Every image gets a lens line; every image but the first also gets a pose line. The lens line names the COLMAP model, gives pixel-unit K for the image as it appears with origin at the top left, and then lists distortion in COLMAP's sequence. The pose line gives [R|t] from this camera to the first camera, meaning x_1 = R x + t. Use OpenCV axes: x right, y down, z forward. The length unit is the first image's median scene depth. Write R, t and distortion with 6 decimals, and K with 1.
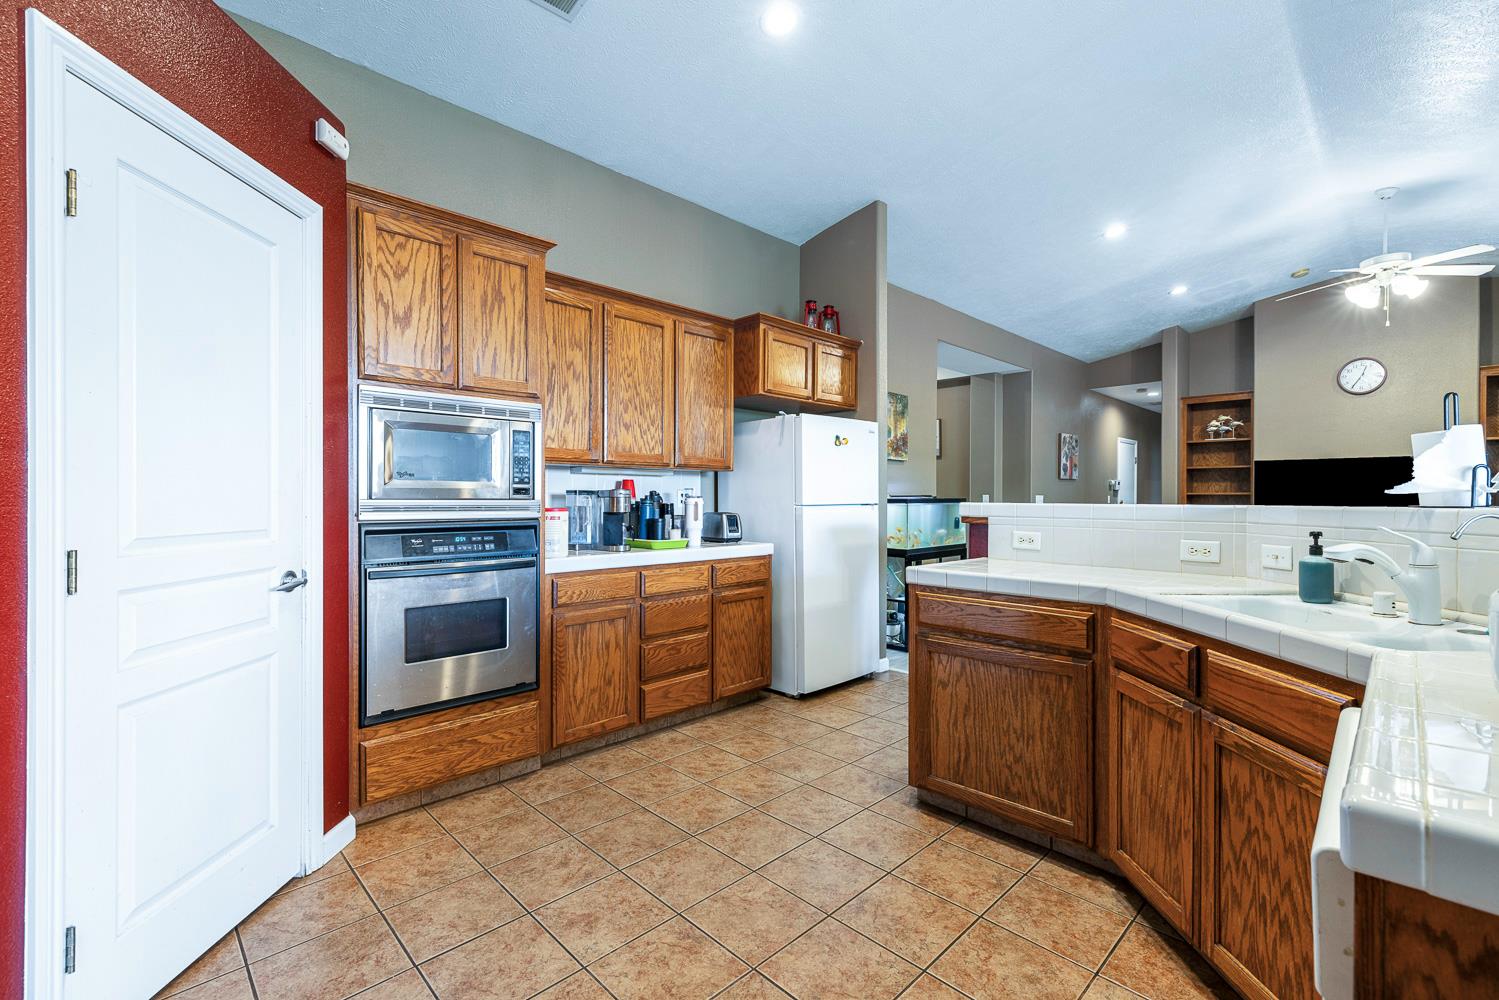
lens RADIAL K [[647.7, 0, 737.3], [0, 647.7, 501.2], [0, 0, 1]] dist [0.009133, 0.000503]
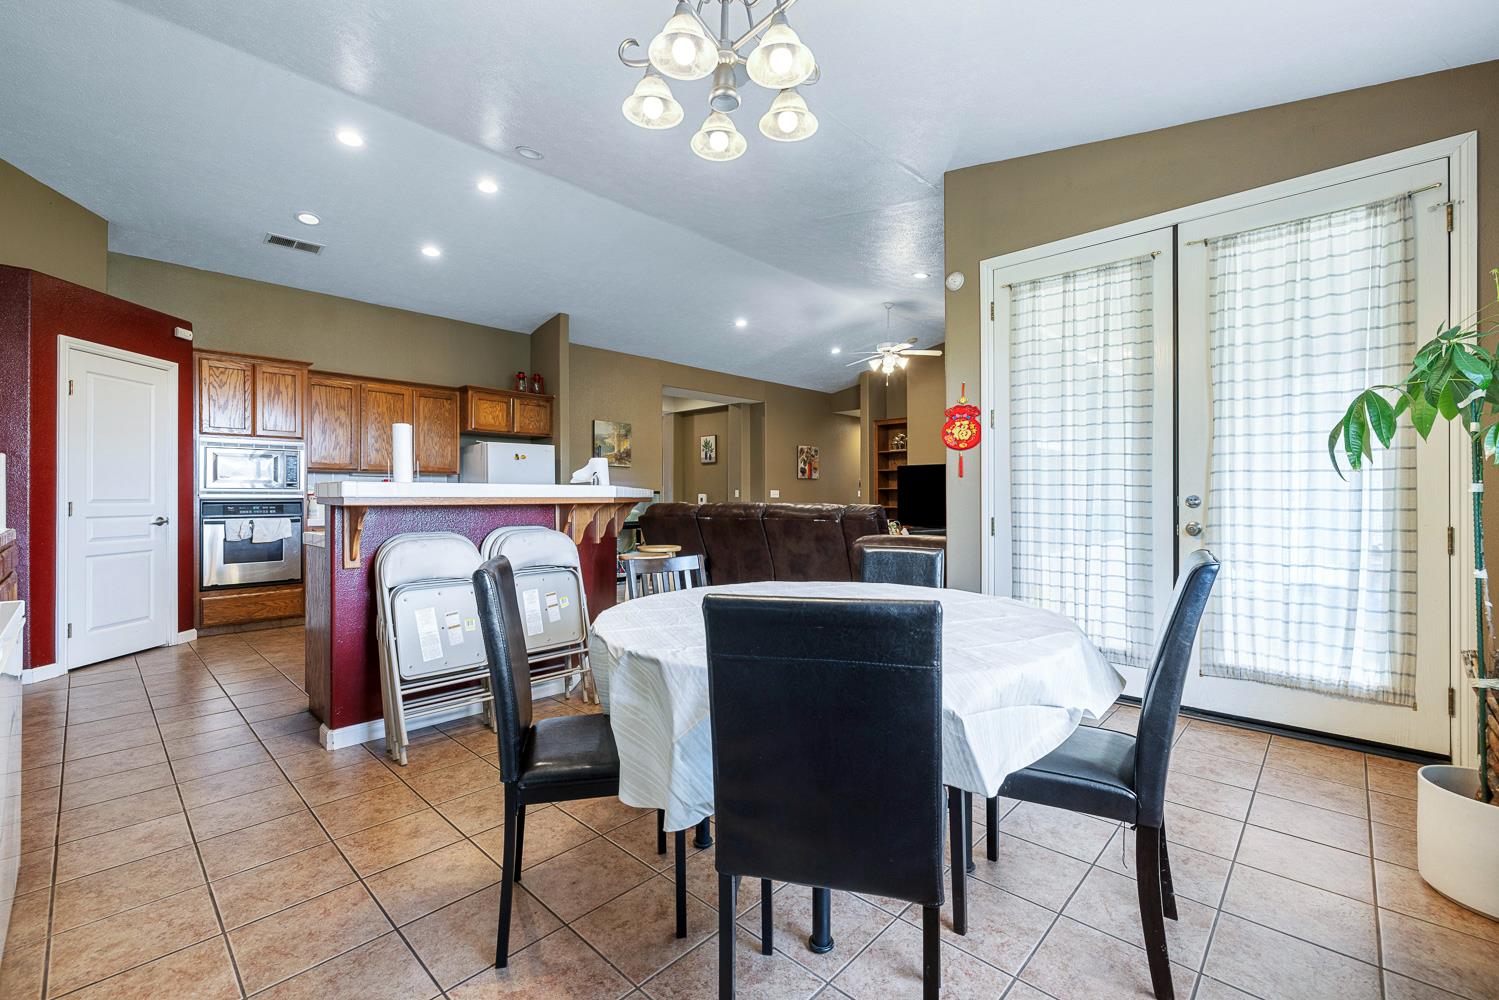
lens RADIAL K [[647.7, 0, 762.1], [0, 647.7, 492.6], [0, 0, 1]] dist [0.009133, 0.000503]
pose [[0.998095, -0.010145, 0.060861, 1.049829], [0.011284, 0.999767, -0.018410, 0.064944], [-0.060660, 0.019062, 0.997976, -1.172170]]
